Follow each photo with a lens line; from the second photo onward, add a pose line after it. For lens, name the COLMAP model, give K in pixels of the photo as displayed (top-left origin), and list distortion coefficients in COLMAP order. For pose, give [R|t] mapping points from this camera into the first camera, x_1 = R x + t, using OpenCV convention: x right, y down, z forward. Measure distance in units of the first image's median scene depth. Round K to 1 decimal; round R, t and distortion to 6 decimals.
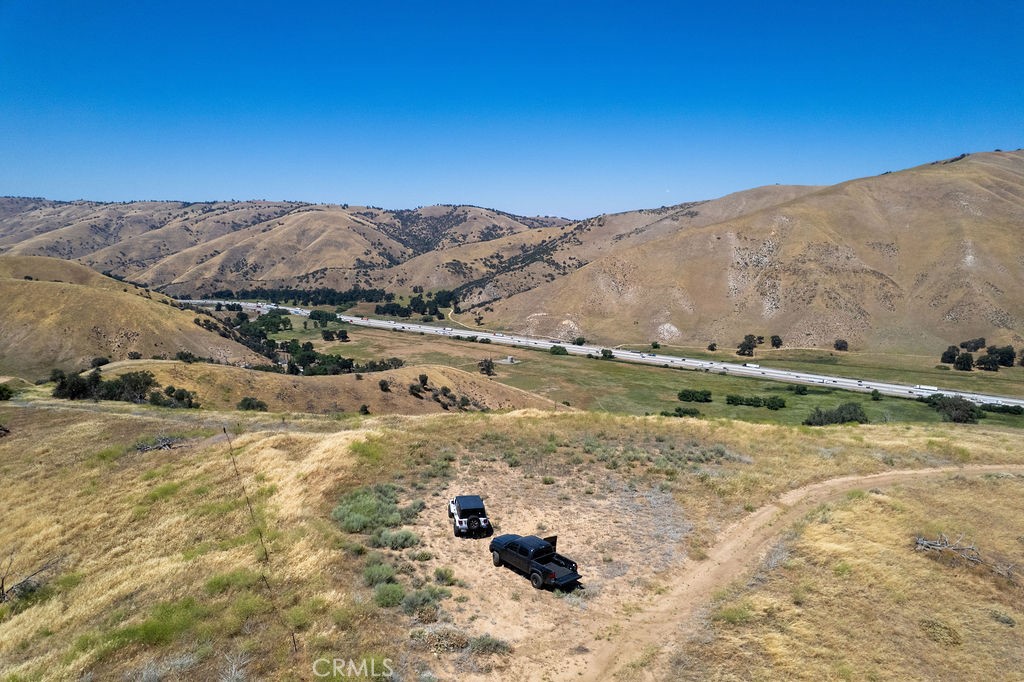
lens RADIAL K [[654.9, 0, 517.2], [0, 654.9, 345.7], [0, 0, 1]] dist [-0.077457, 0.066901]
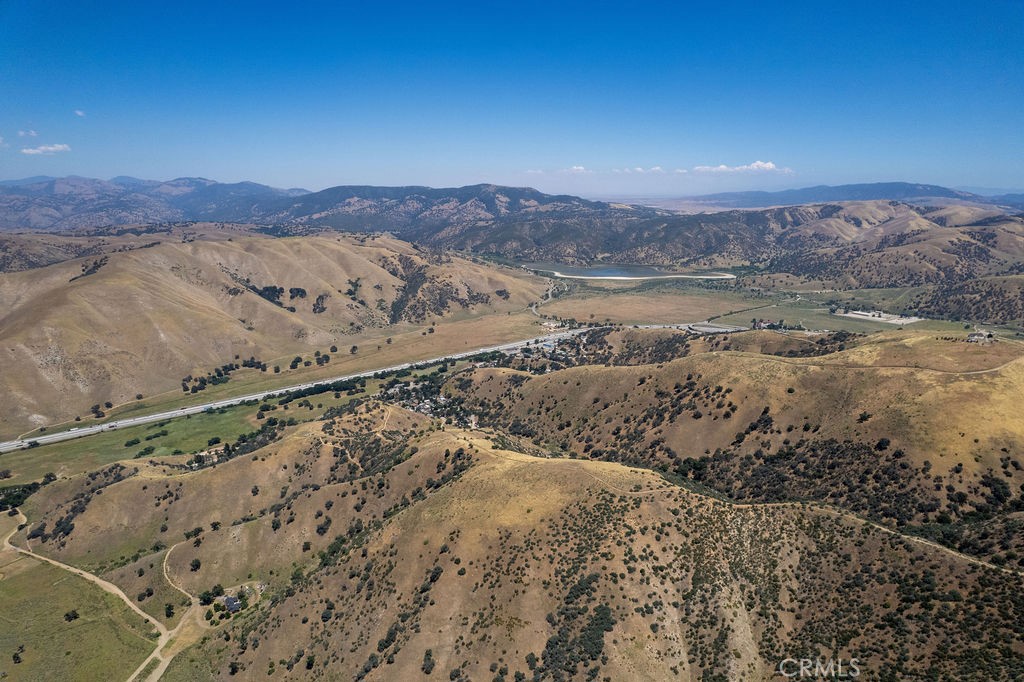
lens RADIAL K [[654.9, 0, 519.1], [0, 654.9, 346.7], [0, 0, 1]] dist [-0.077457, 0.066901]
pose [[0.237124, -0.242009, 0.940853, -0.855001], [0.177113, 0.963013, 0.203071, -0.274570], [-0.955198, 0.118485, 0.271216, -0.578324]]
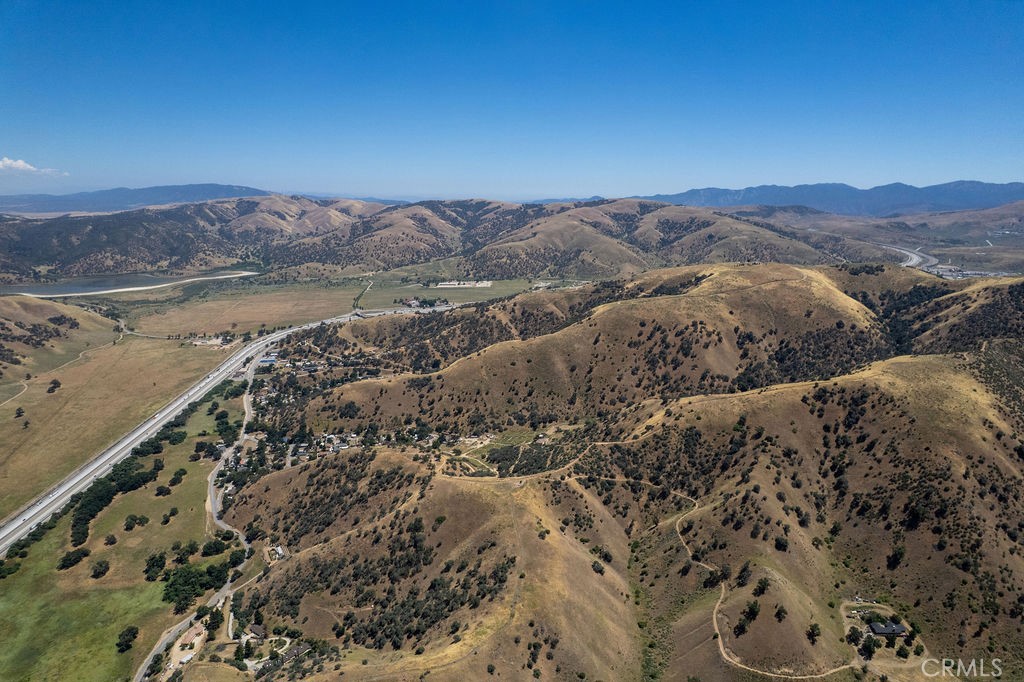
lens RADIAL K [[654.9, 0, 519.6], [0, 654.9, 343.6], [0, 0, 1]] dist [-0.077457, 0.066901]
pose [[-0.695350, -0.176943, 0.696548, -0.466235], [0.113614, 0.929964, 0.349655, -0.379339], [-0.709634, 0.322270, -0.626548, 0.427074]]
